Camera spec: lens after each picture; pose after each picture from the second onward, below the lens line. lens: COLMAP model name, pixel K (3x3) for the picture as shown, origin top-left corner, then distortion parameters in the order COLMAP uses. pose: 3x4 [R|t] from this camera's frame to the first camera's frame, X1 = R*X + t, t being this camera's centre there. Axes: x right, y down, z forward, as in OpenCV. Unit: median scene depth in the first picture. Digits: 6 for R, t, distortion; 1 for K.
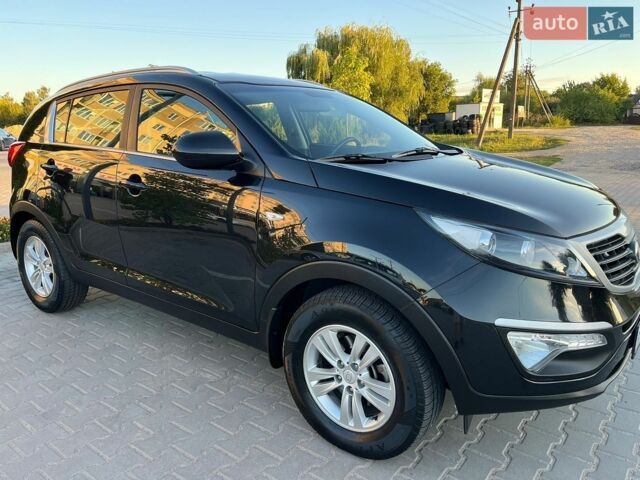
lens RADIAL K [[510.7, 0, 325.5], [0, 510.7, 244.3], [0, 0, 1]] dist [0.037500, -0.062047]
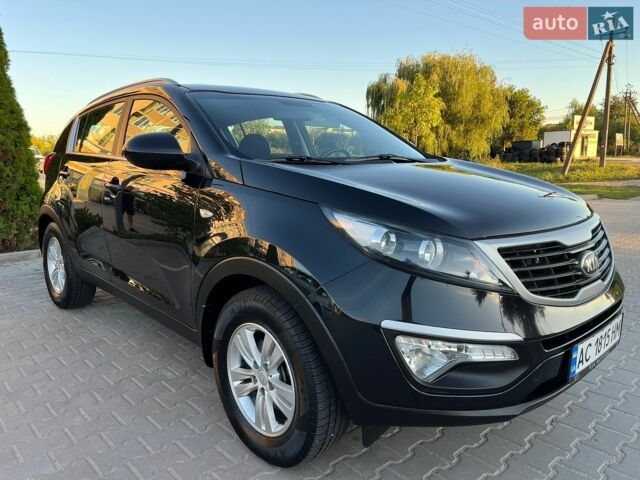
lens RADIAL K [[510.7, 0, 318.3], [0, 510.7, 240.5], [0, 0, 1]] dist [0.037500, -0.062047]
pose [[0.983276, 0.035238, -0.178680, 0.246069], [-0.046305, 0.997233, -0.058150, 0.038656], [0.176137, 0.065452, 0.982187, 0.034164]]
